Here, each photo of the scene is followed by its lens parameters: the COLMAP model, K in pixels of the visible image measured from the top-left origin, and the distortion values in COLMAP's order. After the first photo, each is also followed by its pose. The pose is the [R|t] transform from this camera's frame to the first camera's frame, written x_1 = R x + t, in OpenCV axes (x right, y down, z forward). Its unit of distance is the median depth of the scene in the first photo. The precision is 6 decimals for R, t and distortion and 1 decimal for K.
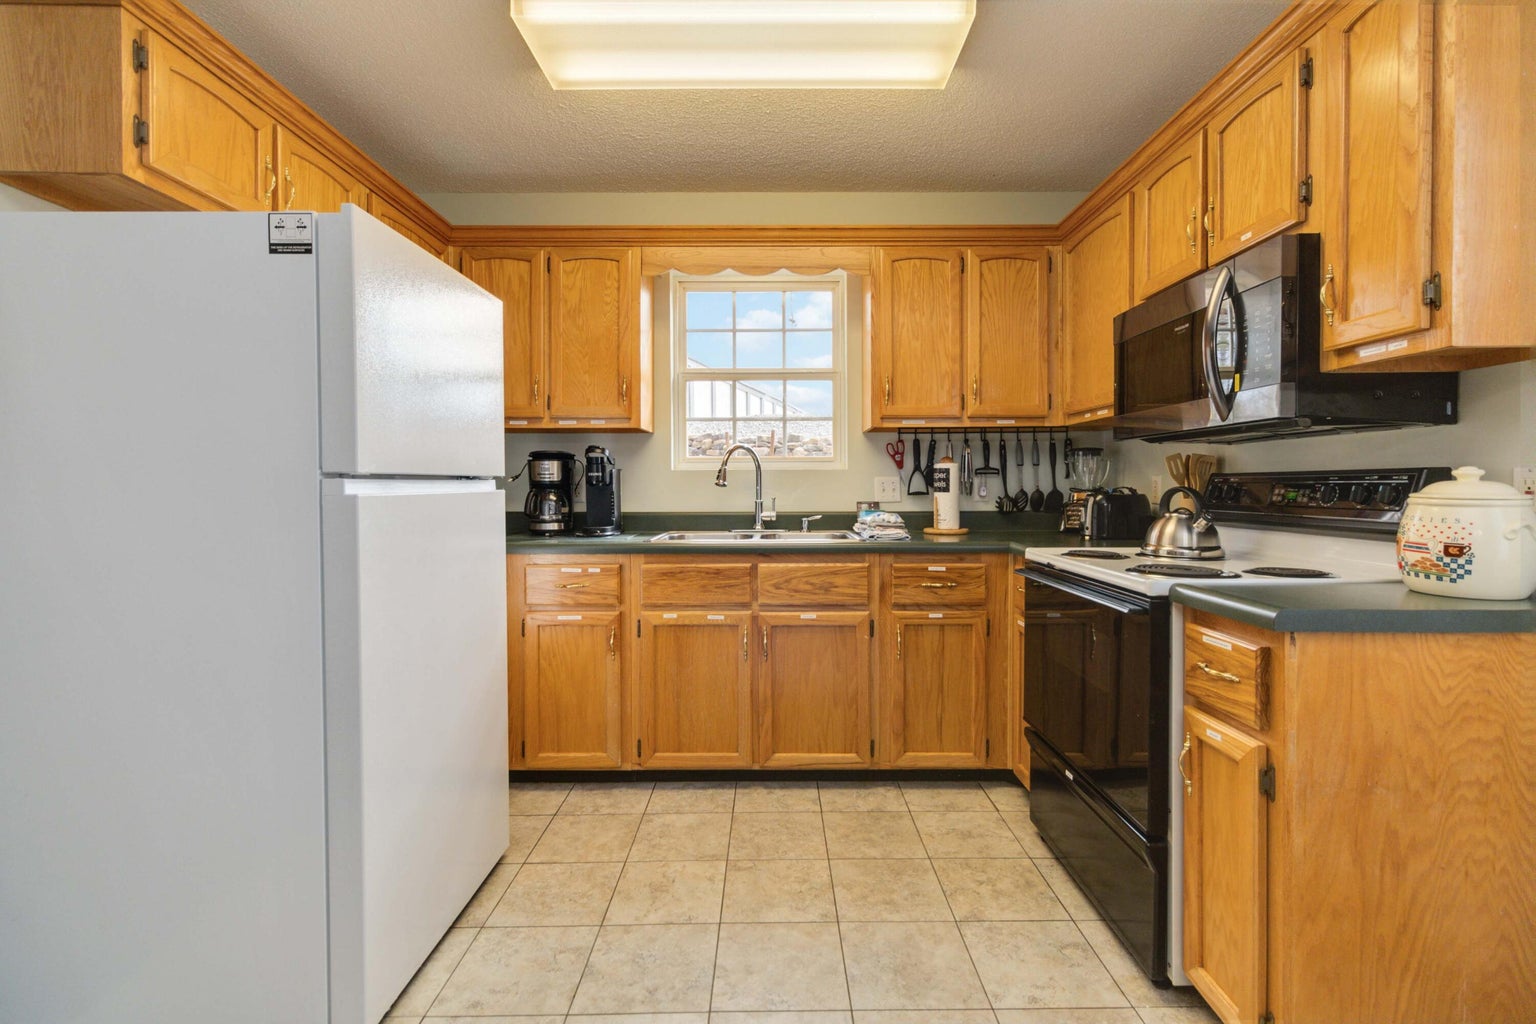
lens RADIAL K [[710.0, 0, 768.7], [0, 710.0, 498.4], [0, 0, 1]] dist [-0.001210, 0.002291]
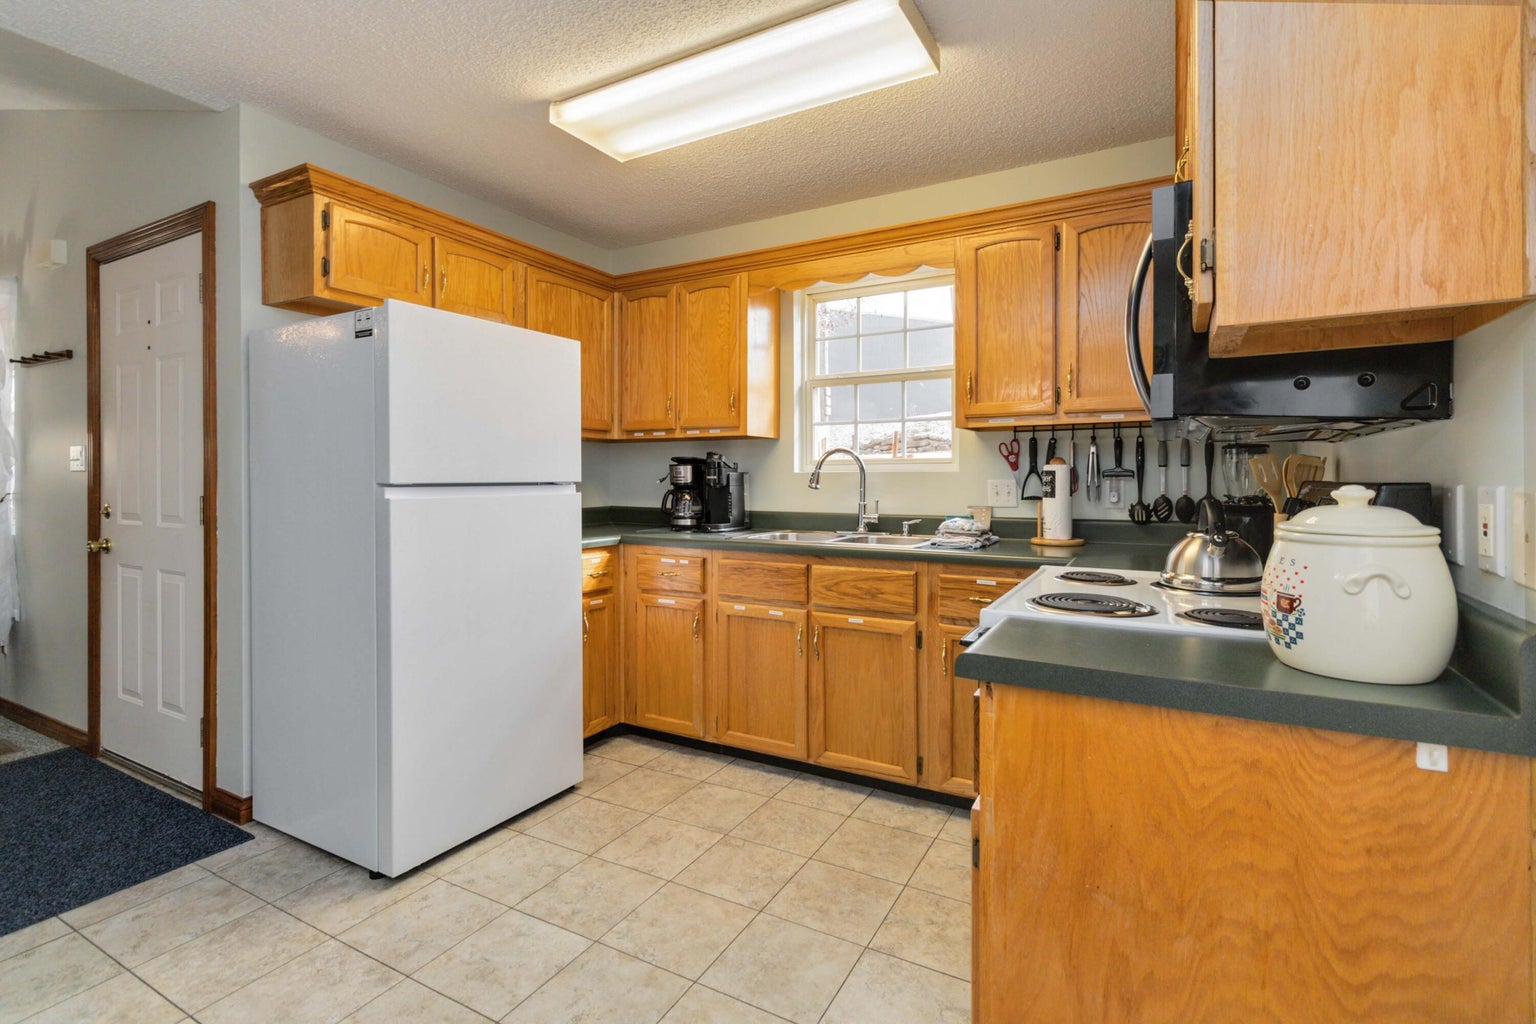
lens RADIAL K [[710.0, 0, 761.0], [0, 710.0, 484.8], [0, 0, 1]] dist [-0.001210, 0.002291]
pose [[0.872464, 0.006515, -0.488635, 0.426234], [-0.010775, 0.999924, -0.005907, -0.018188], [0.488560, 0.010419, 0.872468, 0.057153]]
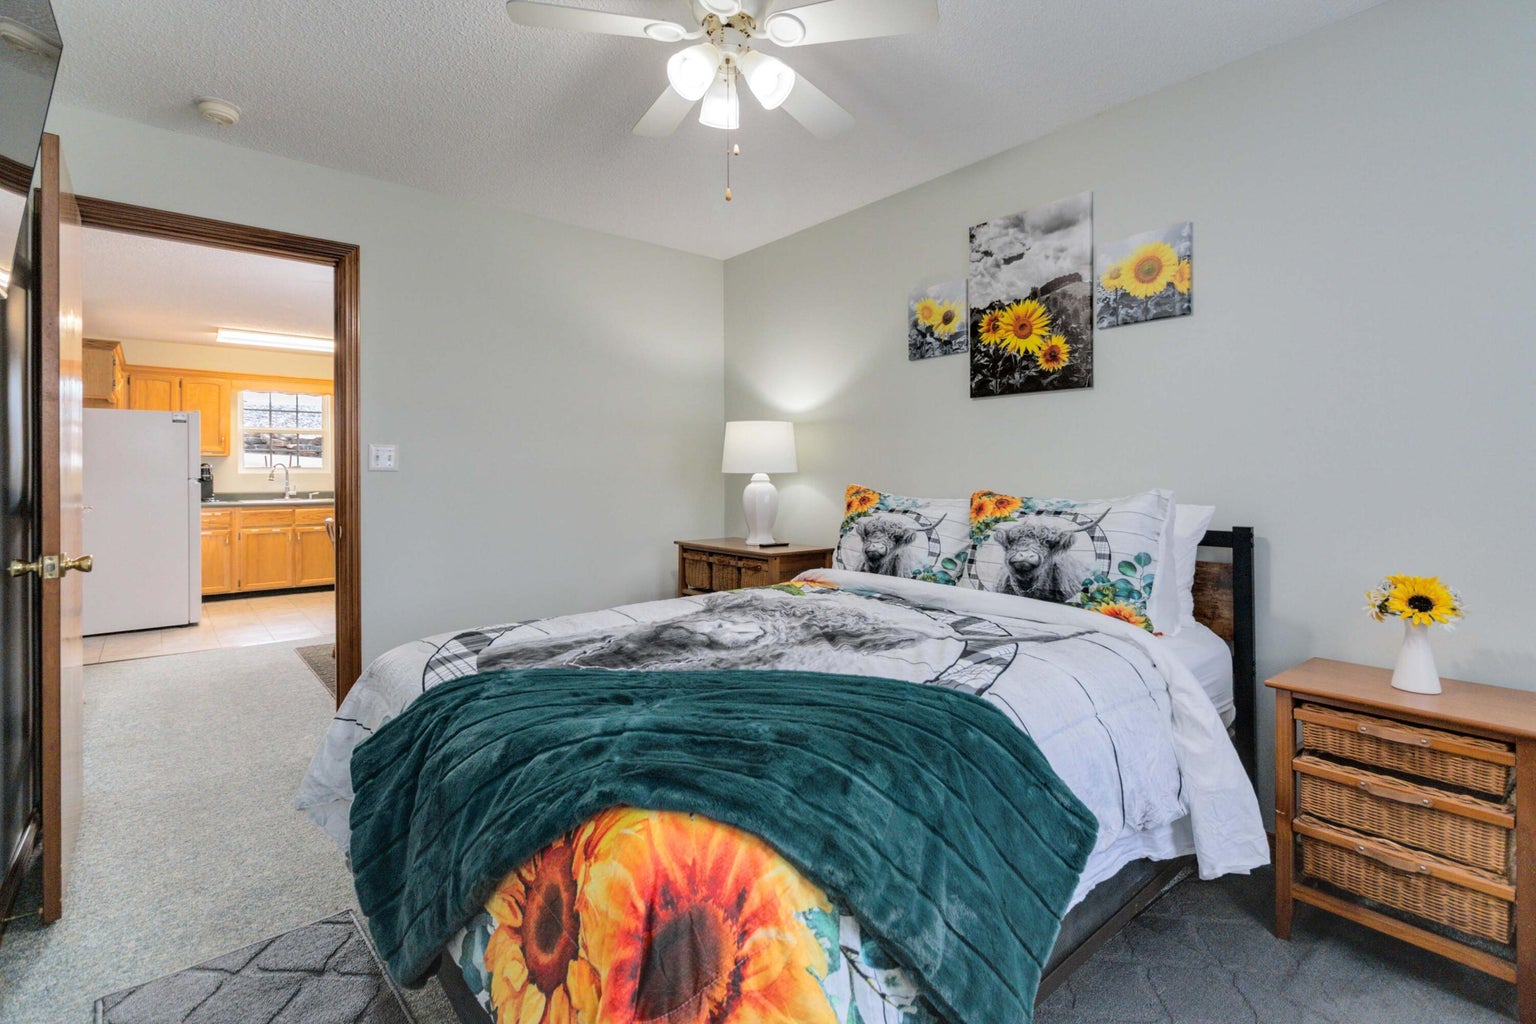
lens RADIAL K [[710.0, 0, 778.1], [0, 710.0, 475.6], [0, 0, 1]] dist [-0.001210, 0.002291]
pose [[0.750989, 0.001622, 0.660313, -0.420722], [0.011458, 0.999814, -0.015487, 0.026073], [-0.660215, 0.019196, 0.750831, -2.247214]]
